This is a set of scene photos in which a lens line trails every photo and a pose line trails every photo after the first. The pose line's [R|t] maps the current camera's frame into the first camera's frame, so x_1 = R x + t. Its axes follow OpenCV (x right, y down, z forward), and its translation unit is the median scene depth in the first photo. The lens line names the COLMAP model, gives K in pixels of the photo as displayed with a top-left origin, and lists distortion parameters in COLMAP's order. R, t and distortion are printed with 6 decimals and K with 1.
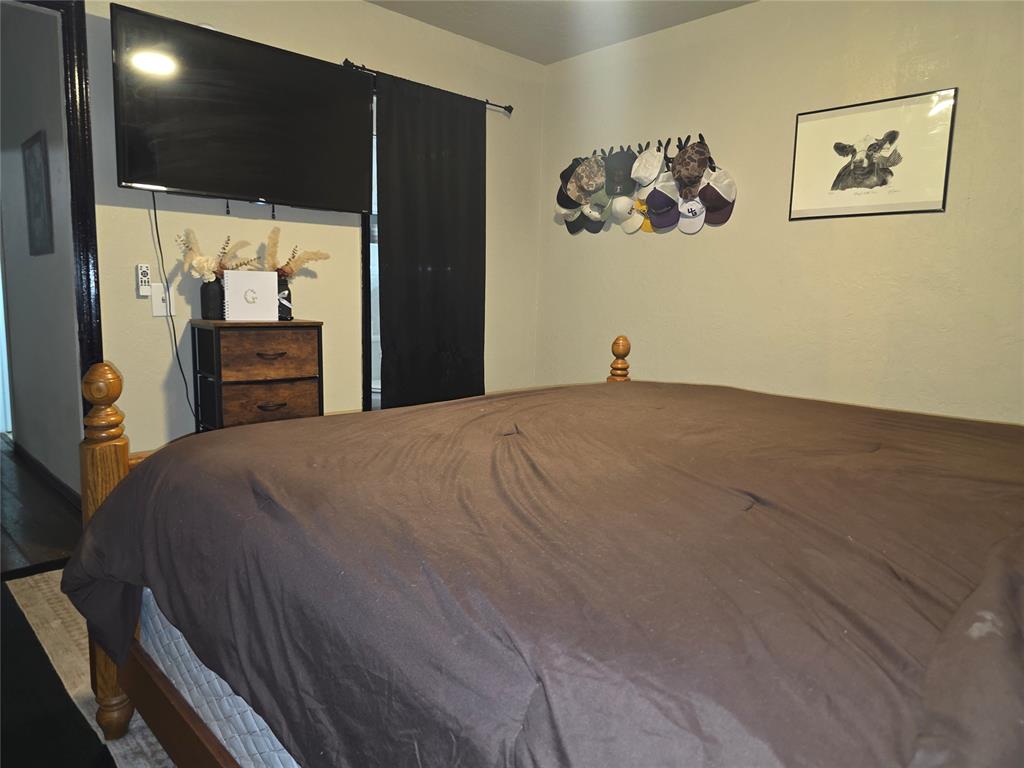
lens RADIAL K [[689.9, 0, 511.6], [0, 689.9, 383.5], [0, 0, 1]] dist [0.004318, 0.009622]
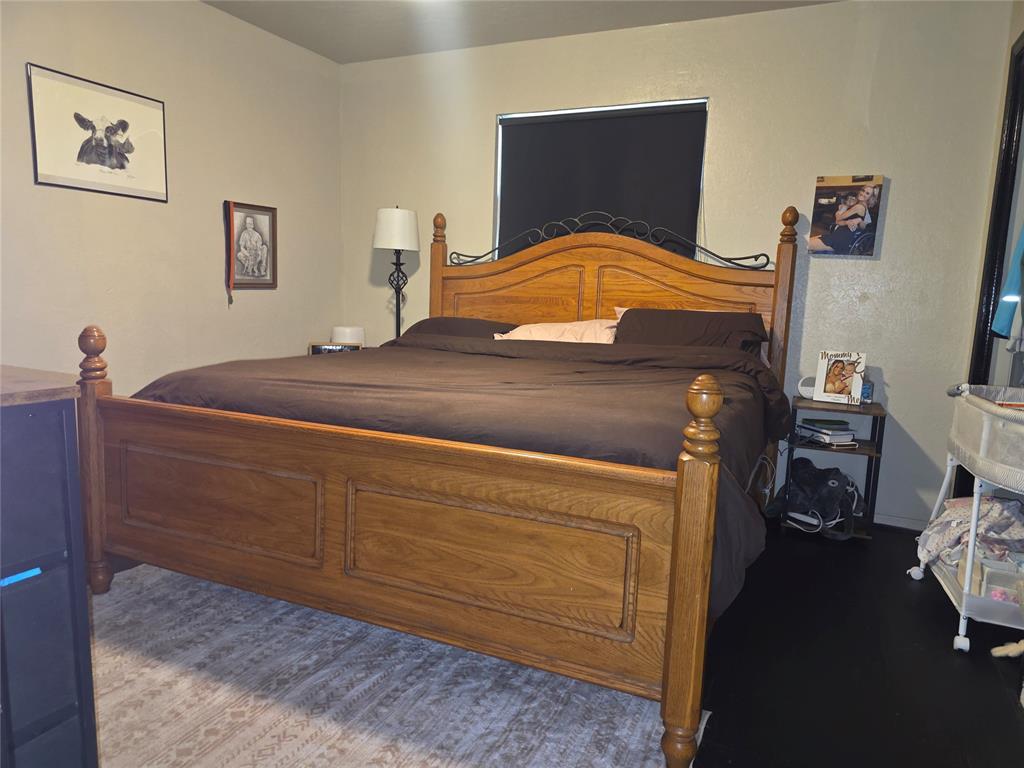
lens RADIAL K [[689.9, 0, 510.9], [0, 689.9, 384.9], [0, 0, 1]] dist [0.004318, 0.009622]
pose [[-0.360917, -0.165191, 0.917851, -0.732173], [0.091271, 0.973206, 0.211044, -0.127569], [-0.928121, 0.159943, -0.336169, 0.840929]]
